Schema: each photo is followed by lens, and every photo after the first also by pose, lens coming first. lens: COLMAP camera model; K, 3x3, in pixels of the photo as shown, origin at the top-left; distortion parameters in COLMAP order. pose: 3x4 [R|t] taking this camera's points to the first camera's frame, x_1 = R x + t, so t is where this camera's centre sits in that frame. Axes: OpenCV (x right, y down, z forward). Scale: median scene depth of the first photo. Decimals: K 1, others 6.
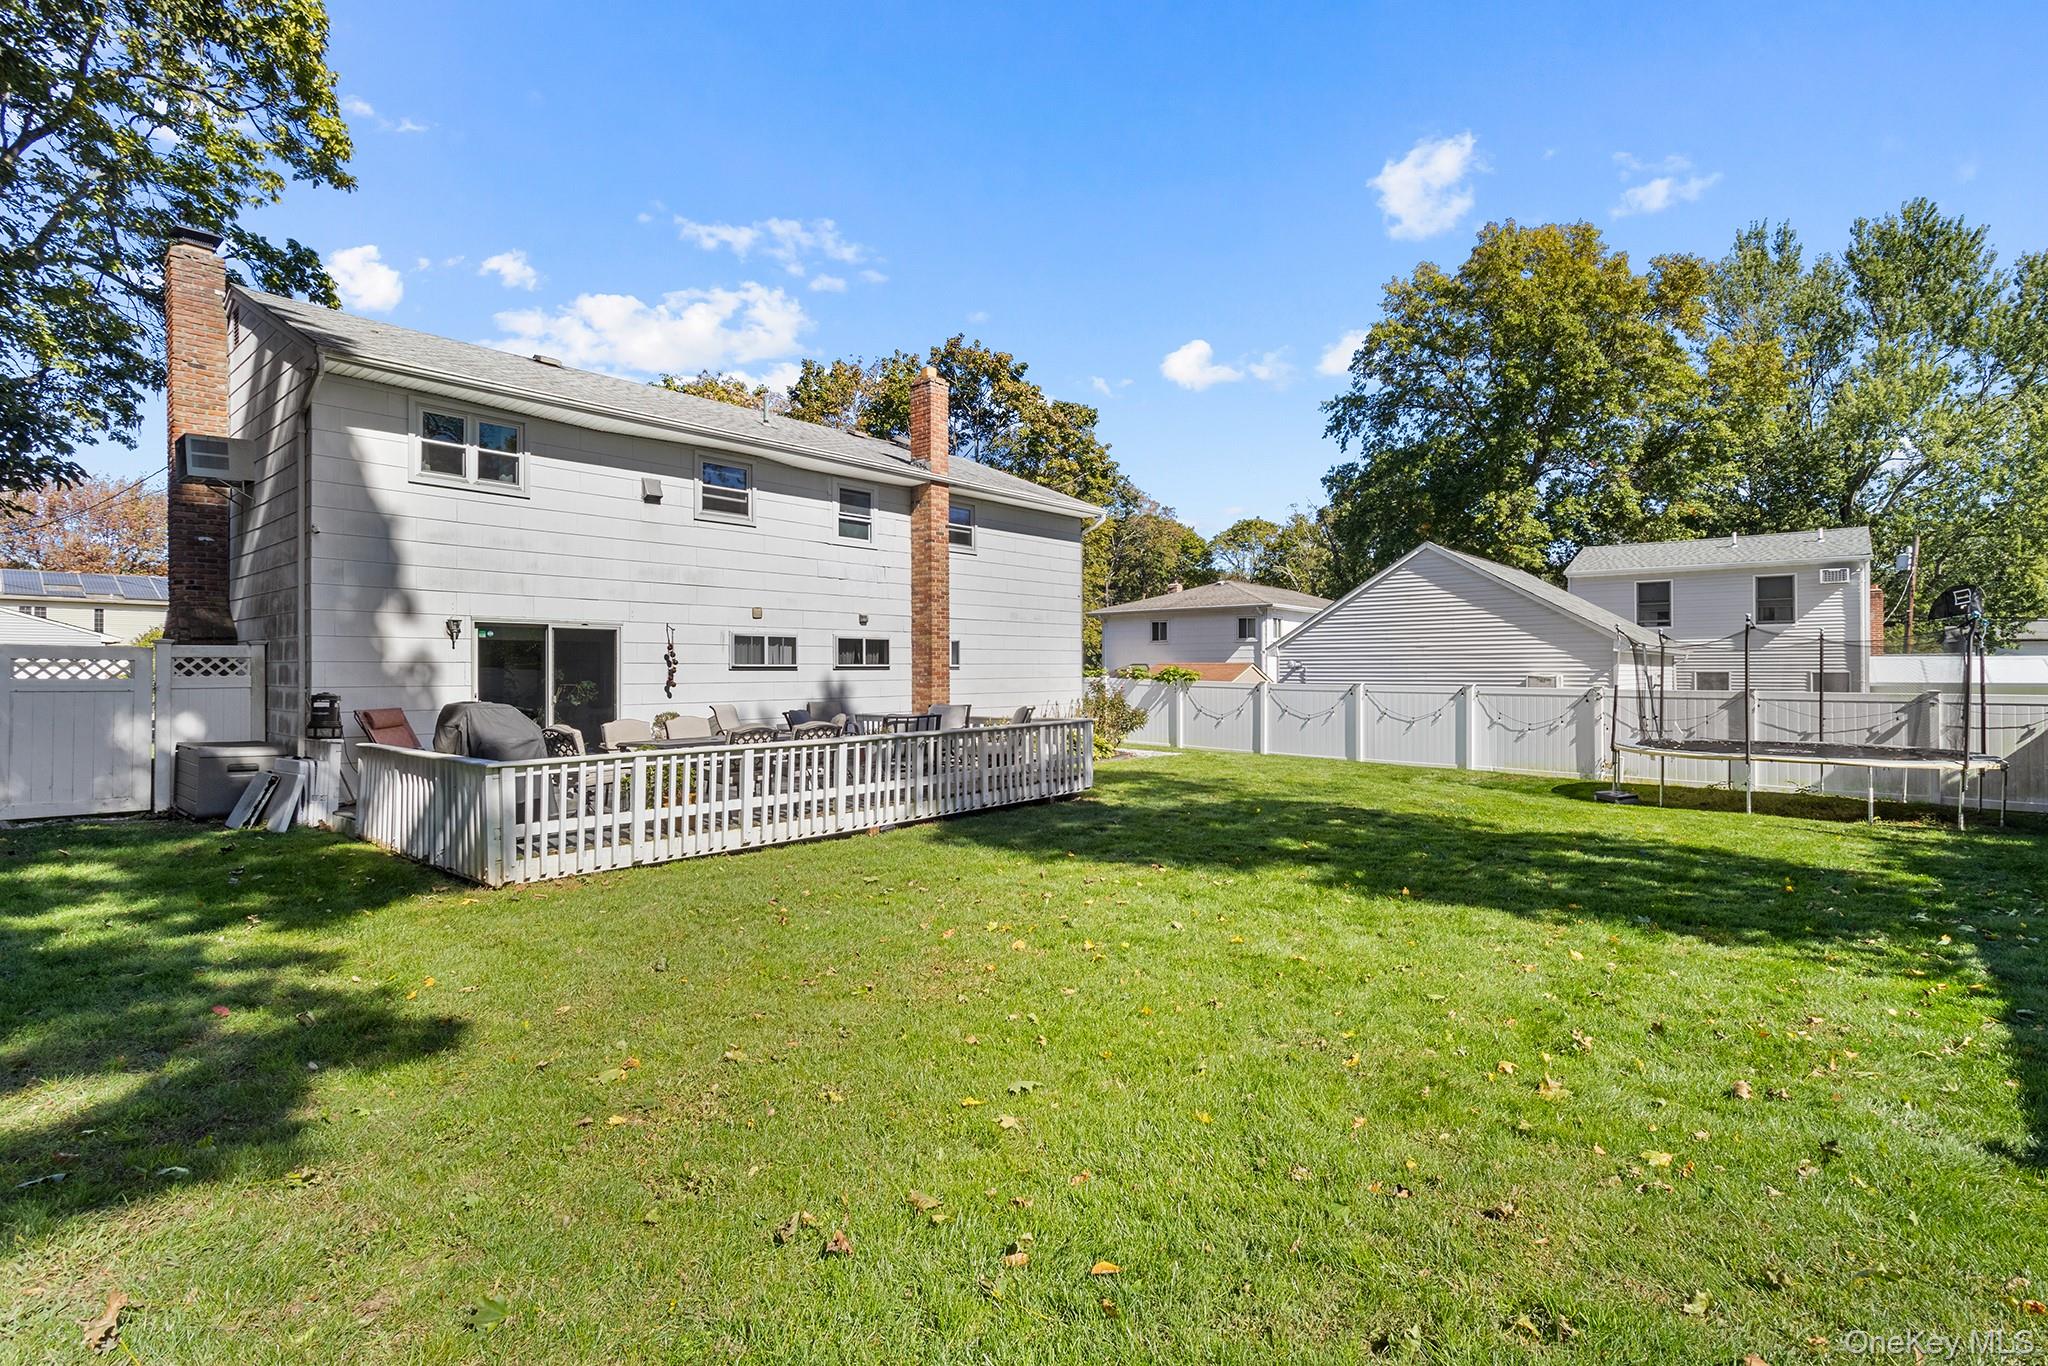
lens RADIAL K [[960.5, 0, 1073.6], [0, 960.5, 669.4], [0, 0, 1]] dist [0.009395, 0.001248]
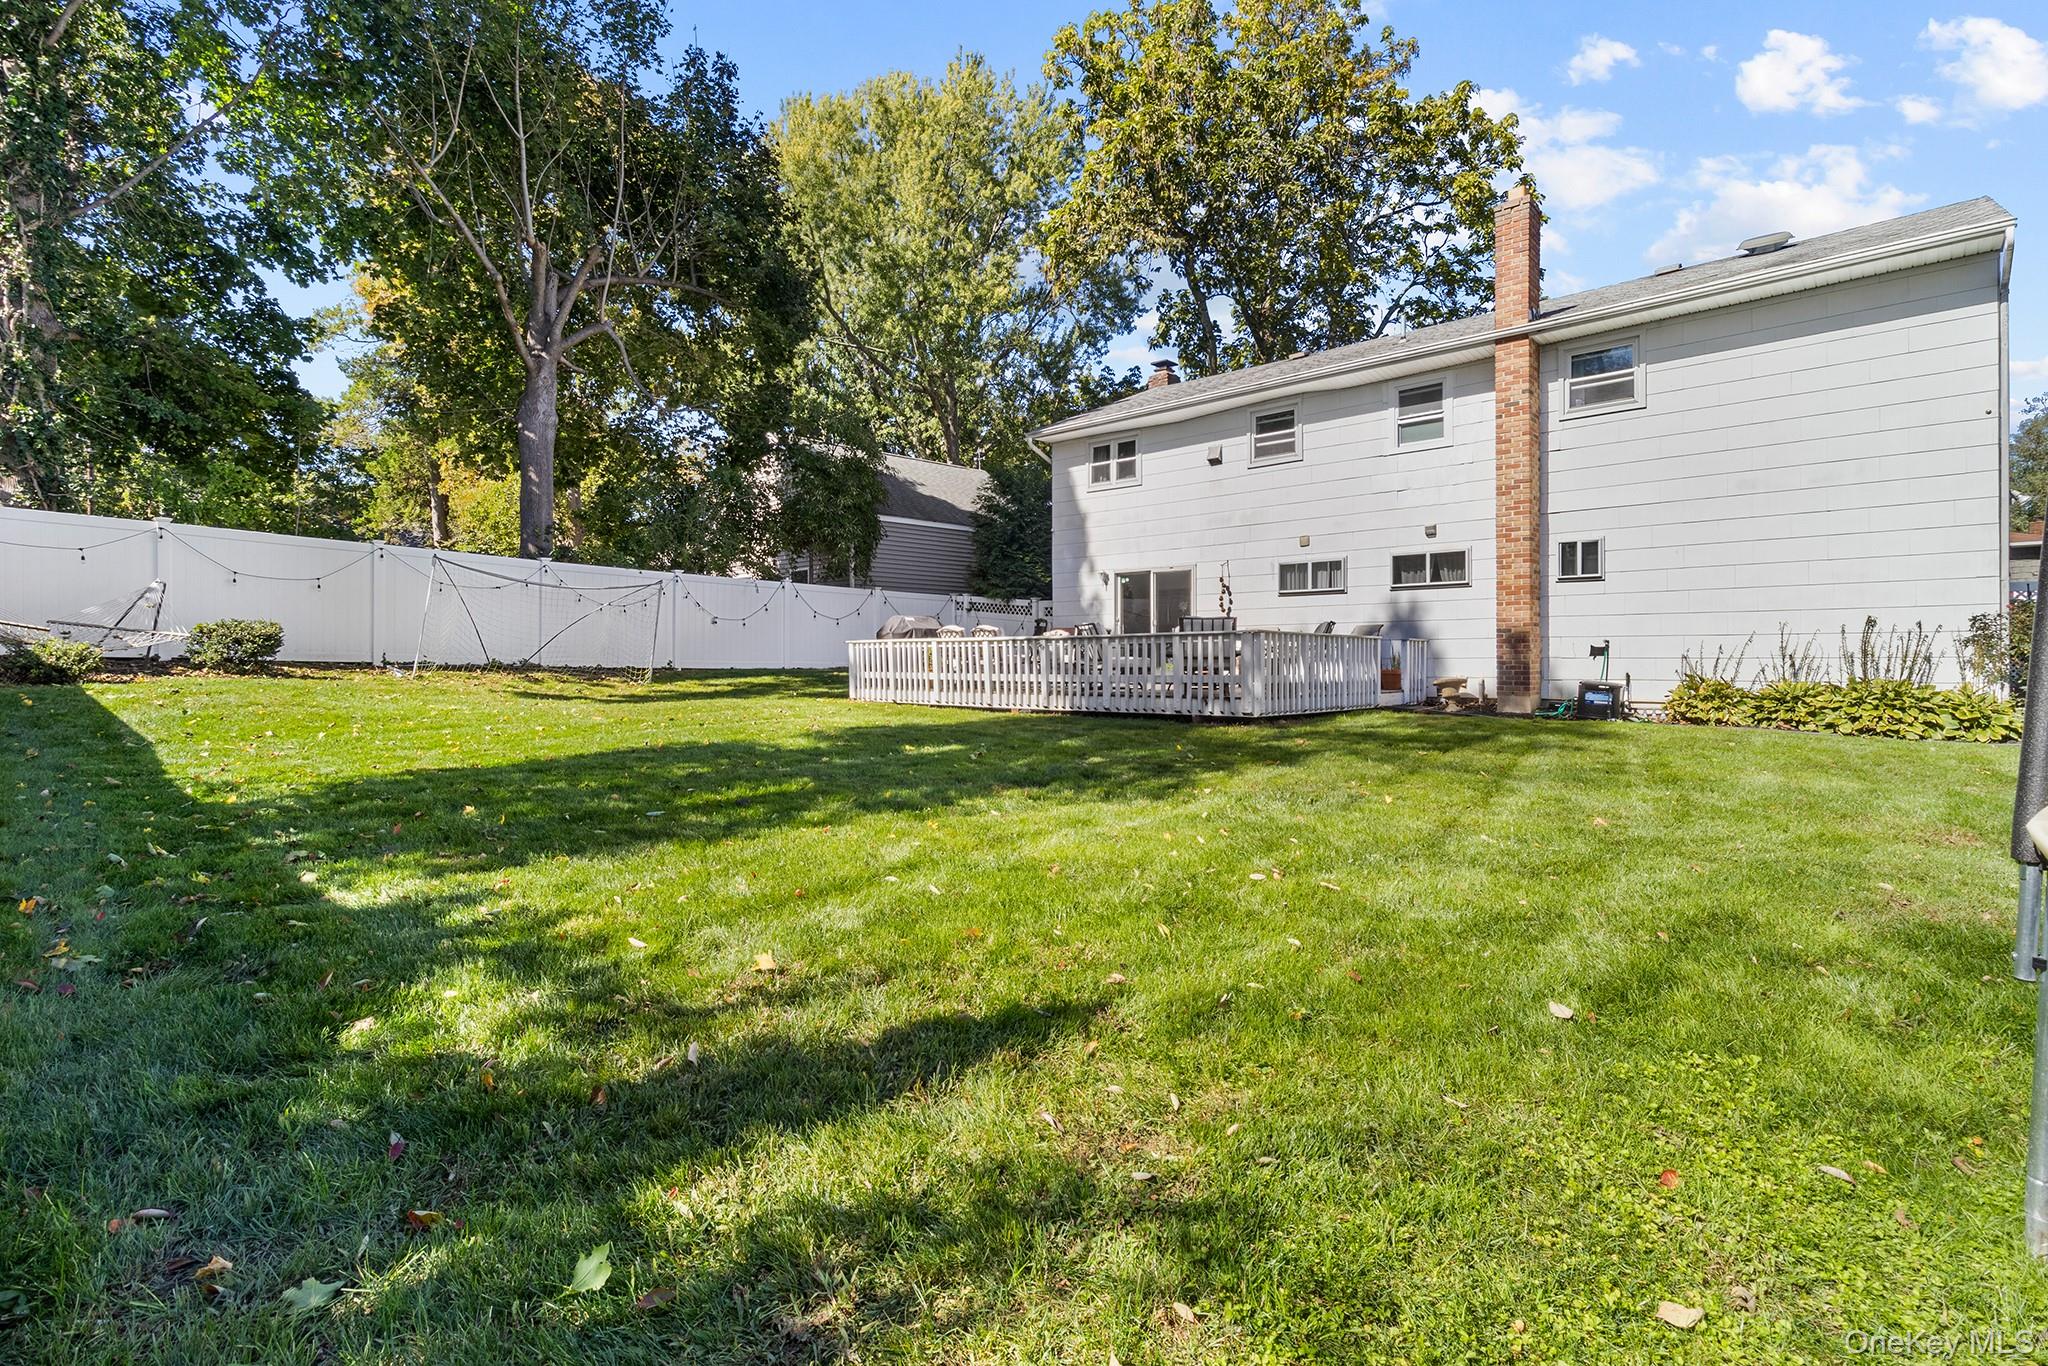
lens RADIAL K [[960.5, 0, 1066.3], [0, 960.5, 654.4], [0, 0, 1]] dist [0.009395, 0.001248]
pose [[-0.042822, 0.004406, -0.999073, 0.722394], [0.006238, 0.999972, 0.004143, 0.058800], [0.999063, -0.006055, -0.042848, 0.761998]]
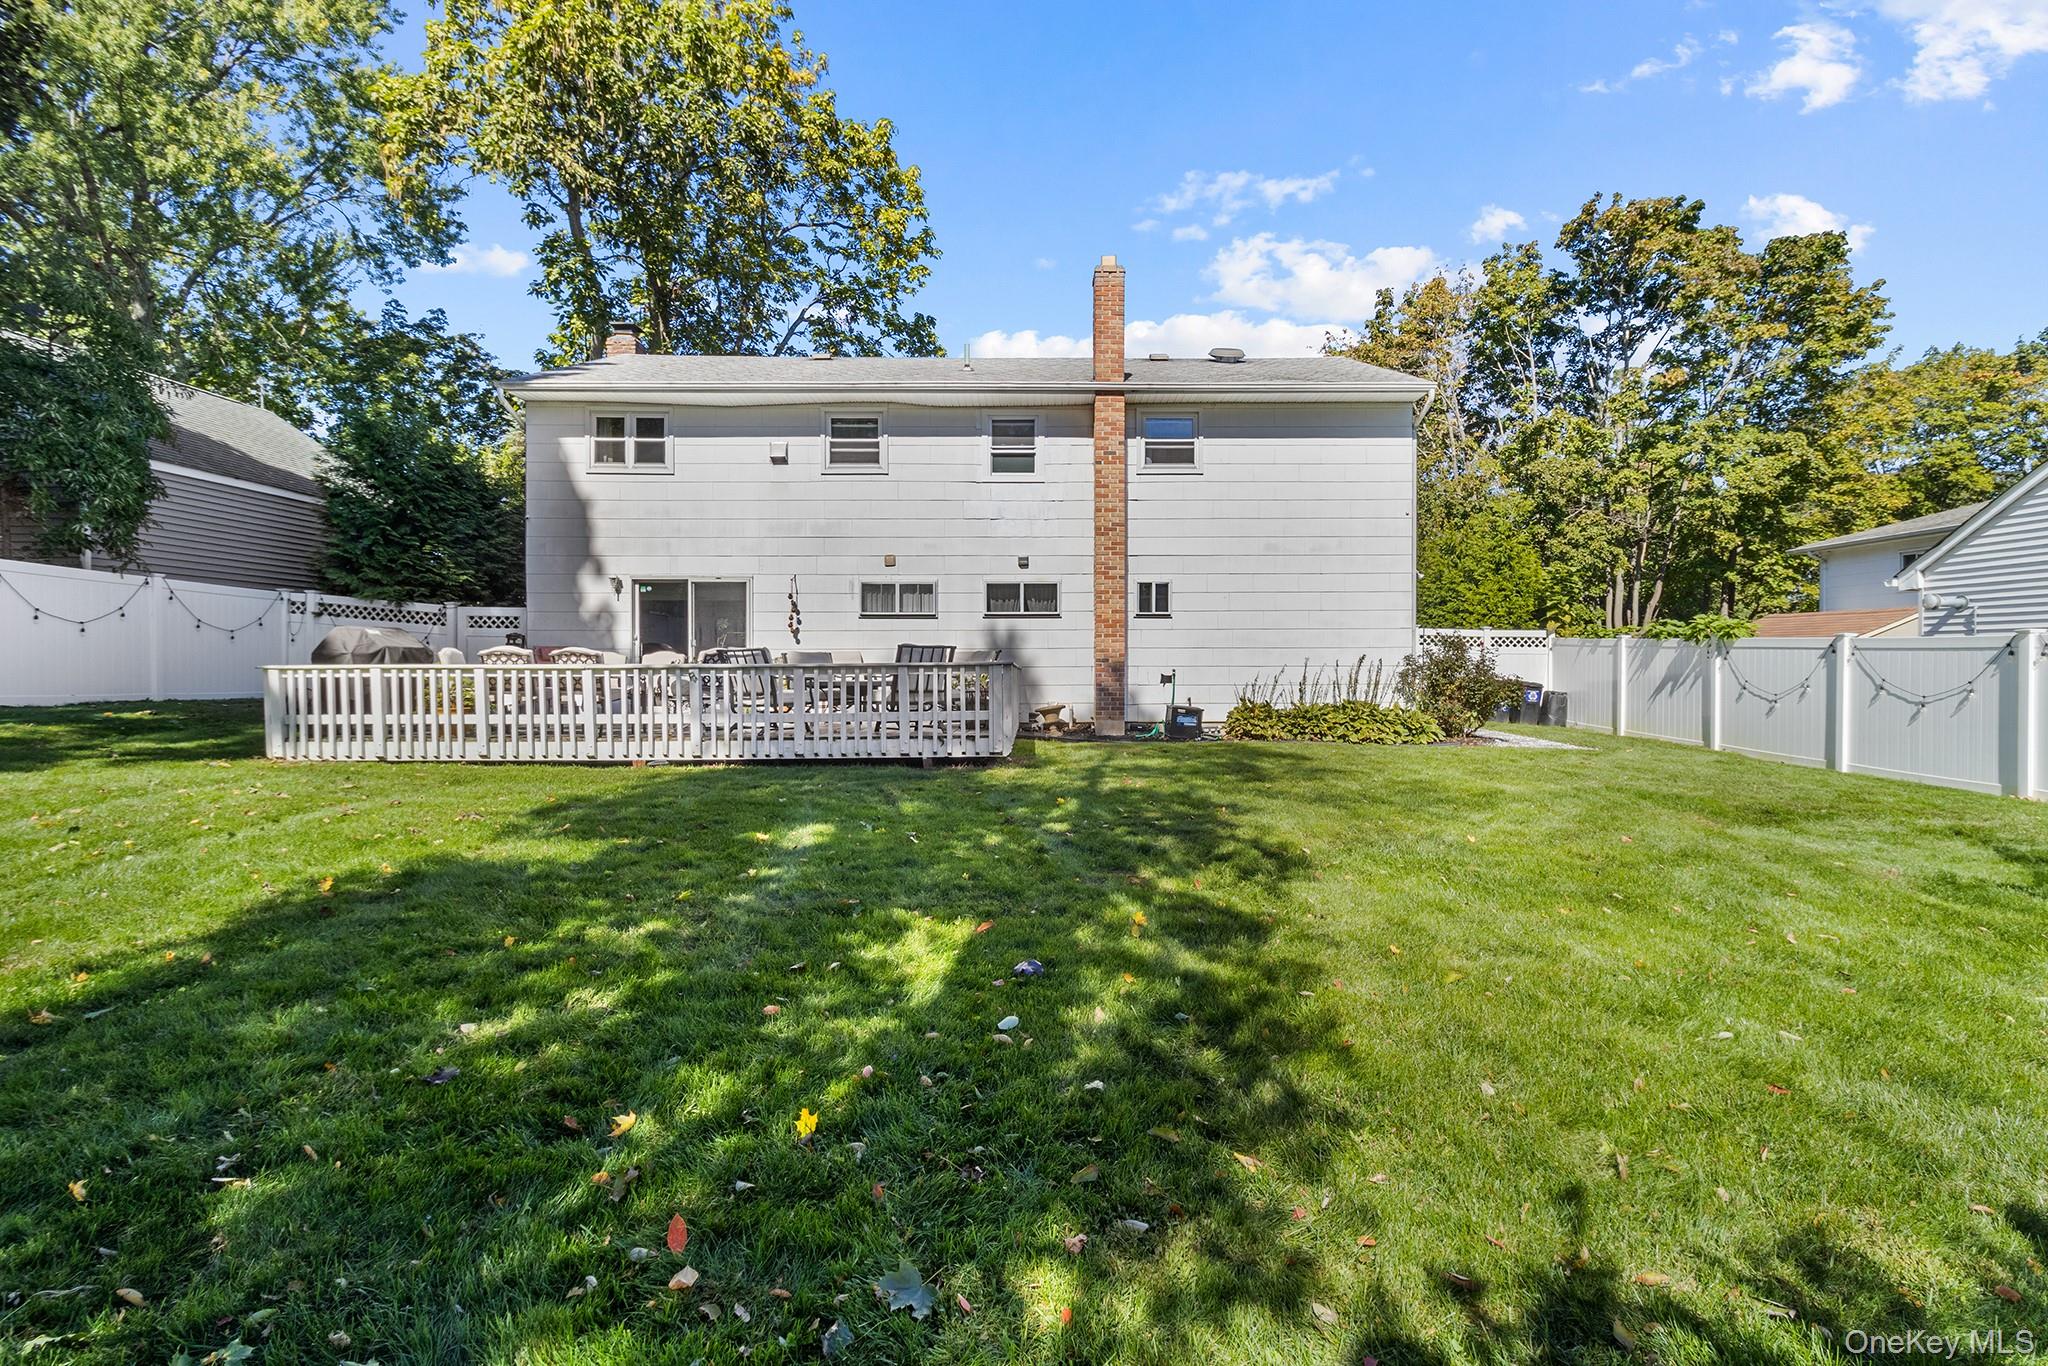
lens RADIAL K [[960.5, 0, 1030.3], [0, 960.5, 682.4], [0, 0, 1]] dist [0.009395, 0.001248]
pose [[0.637530, 0.019031, -0.770190, 0.520540], [-0.000506, 0.999705, 0.024284, 0.042205], [0.770425, -0.015092, 0.637352, 0.462400]]
